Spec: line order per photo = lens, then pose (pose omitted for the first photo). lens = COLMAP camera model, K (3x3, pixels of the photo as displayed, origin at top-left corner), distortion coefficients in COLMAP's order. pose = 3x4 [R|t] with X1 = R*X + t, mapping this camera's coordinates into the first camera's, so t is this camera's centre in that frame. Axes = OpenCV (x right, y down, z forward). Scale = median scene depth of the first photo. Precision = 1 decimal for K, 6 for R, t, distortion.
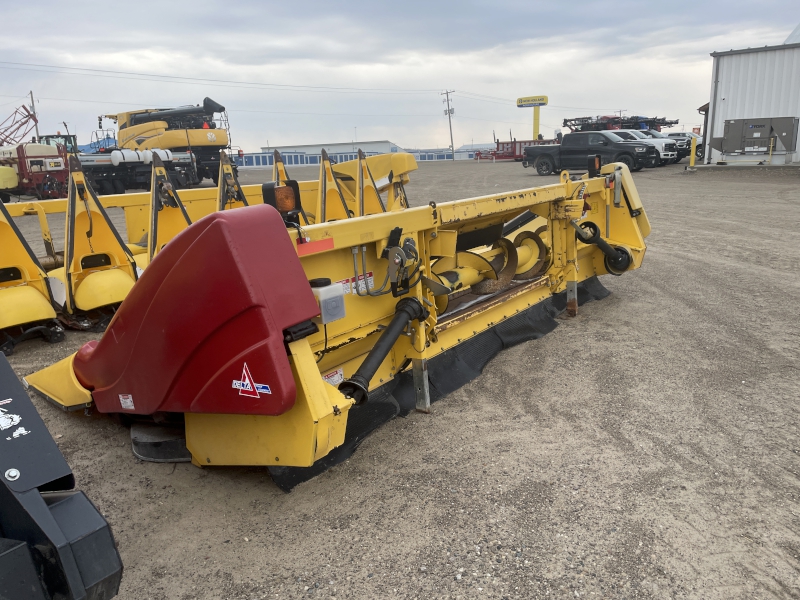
lens RADIAL K [[616.6, 0, 400.0], [0, 616.6, 300.0], [0, 0, 1]] dist [0.099019, -0.137891]
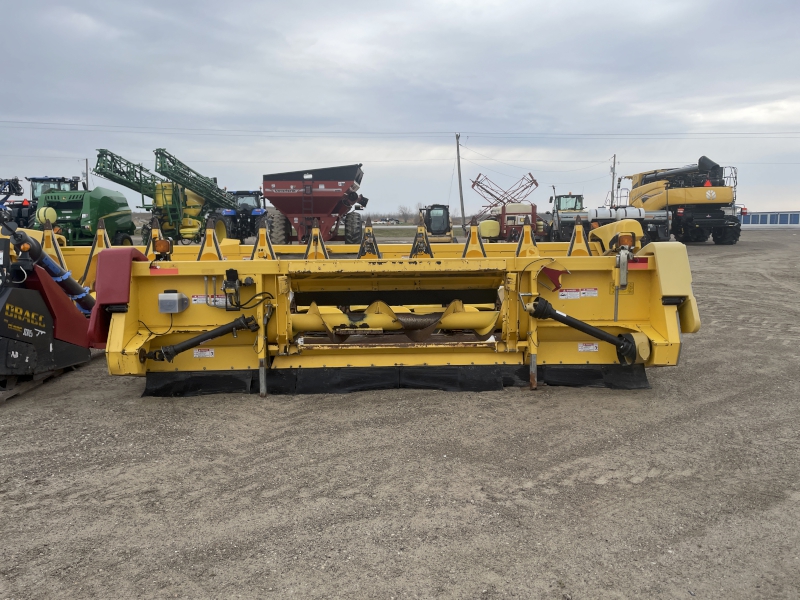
lens RADIAL K [[631.3, 0, 400.2], [0, 631.3, 274.9], [0, 0, 1]] dist [0.115308, -0.144032]
pose [[0.595543, 0.100905, -0.796961, 0.251749], [-0.197874, 0.979939, -0.023793, -0.023447], [0.778572, 0.171867, 0.603563, 0.050099]]
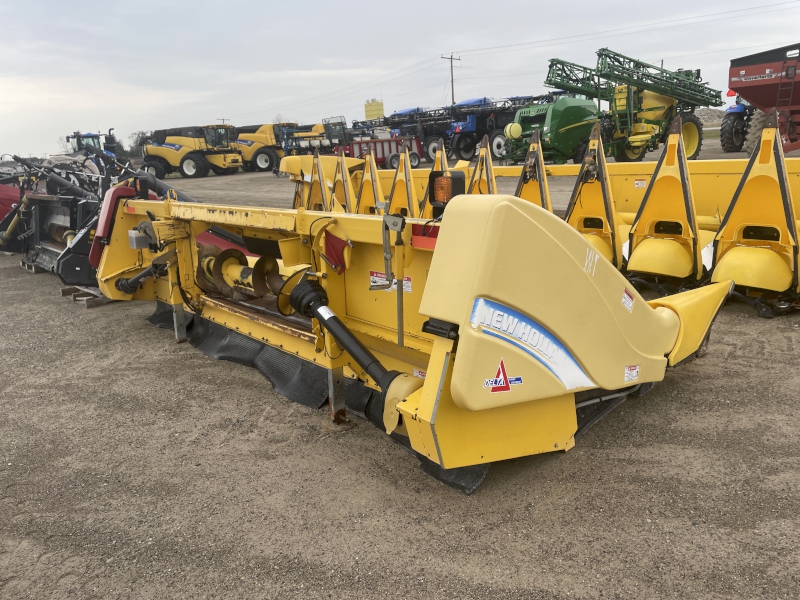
lens RADIAL K [[631.3, 0, 400.2], [0, 631.3, 274.9], [0, 0, 1]] dist [0.115308, -0.144032]
pose [[-0.260167, 0.245692, -0.933782, 0.219030], [-0.145378, 0.946093, 0.289435, -0.082357], [0.954557, 0.211053, -0.210424, 0.307400]]
